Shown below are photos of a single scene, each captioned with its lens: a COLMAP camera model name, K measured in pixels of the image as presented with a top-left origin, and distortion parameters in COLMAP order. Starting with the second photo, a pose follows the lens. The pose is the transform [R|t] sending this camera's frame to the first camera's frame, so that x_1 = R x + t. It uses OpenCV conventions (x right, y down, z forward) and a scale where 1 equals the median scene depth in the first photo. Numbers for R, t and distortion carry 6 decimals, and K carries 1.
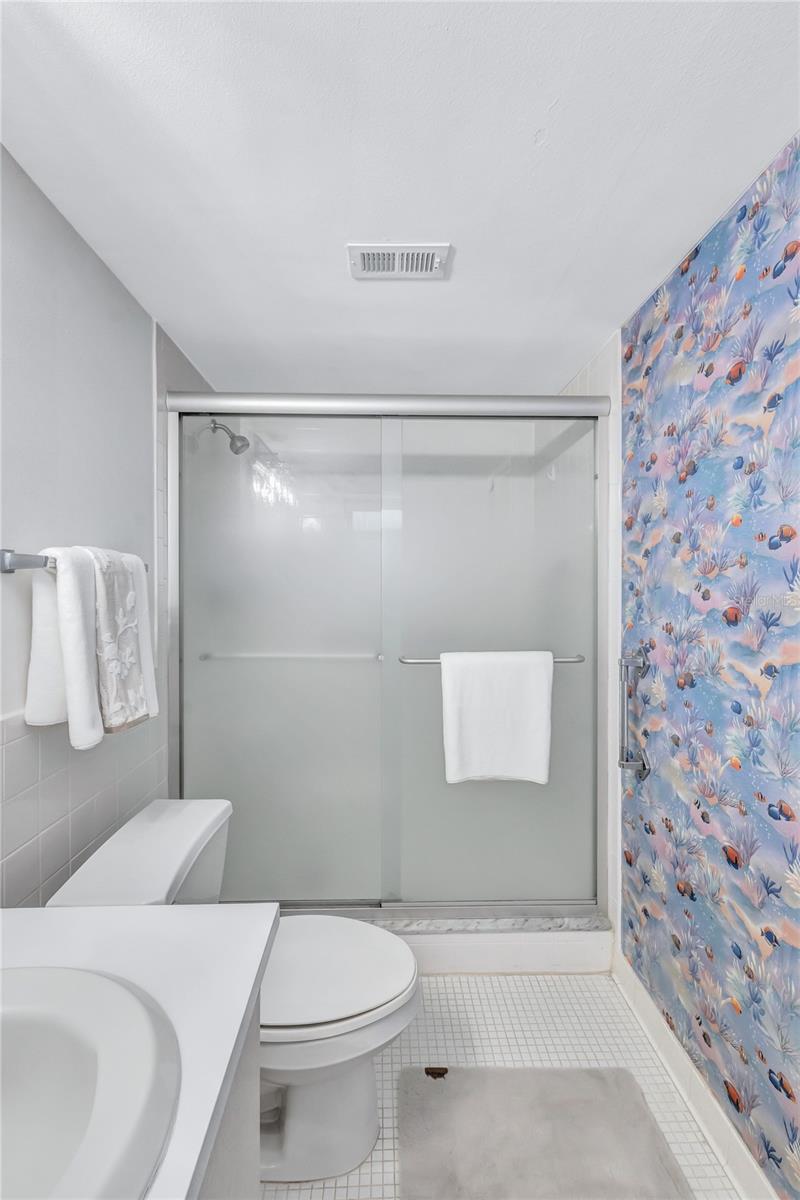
lens RADIAL K [[552.6, 0, 399.9], [0, 552.6, 596.0], [0, 0, 1]] dist [0.011902, -0.000499]
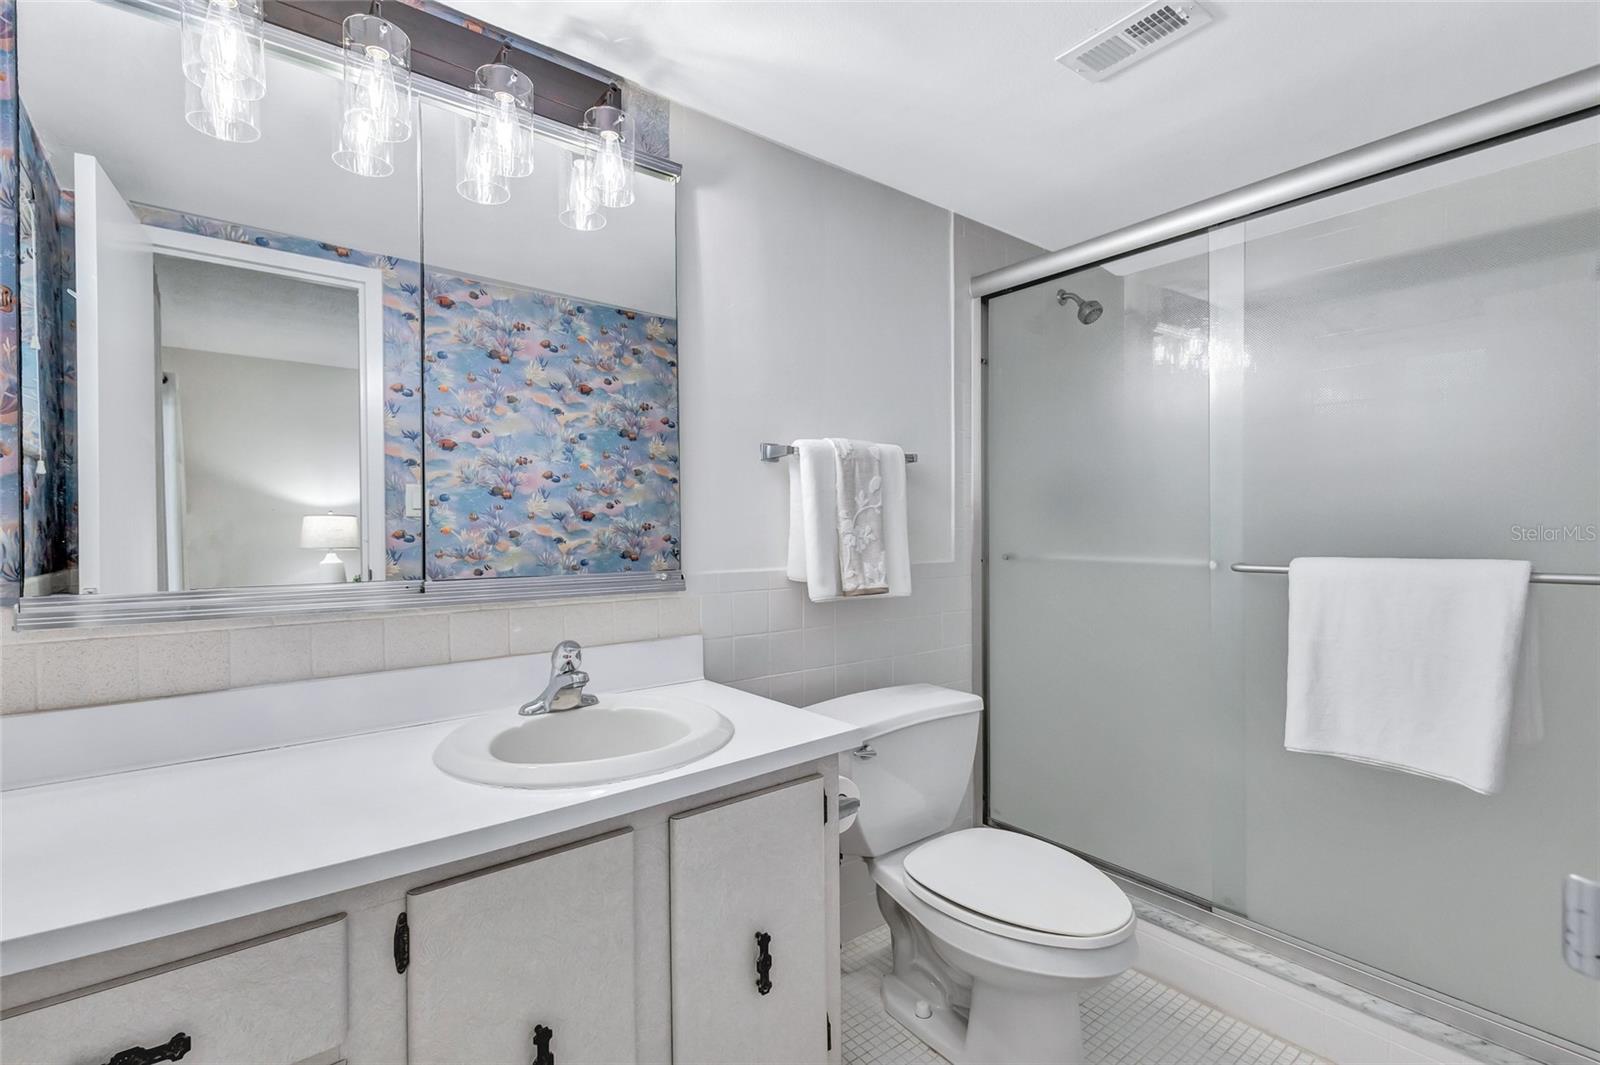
lens RADIAL K [[736.9, 0, 798.0], [0, 736.9, 530.7], [0, 0, 1]] dist [0.011902, -0.000499]
pose [[0.600643, -0.000760, -0.799517, 0.525514], [-0.003172, 0.999989, -0.003333, 0.092702], [0.799511, 0.004538, 0.600635, -0.007135]]
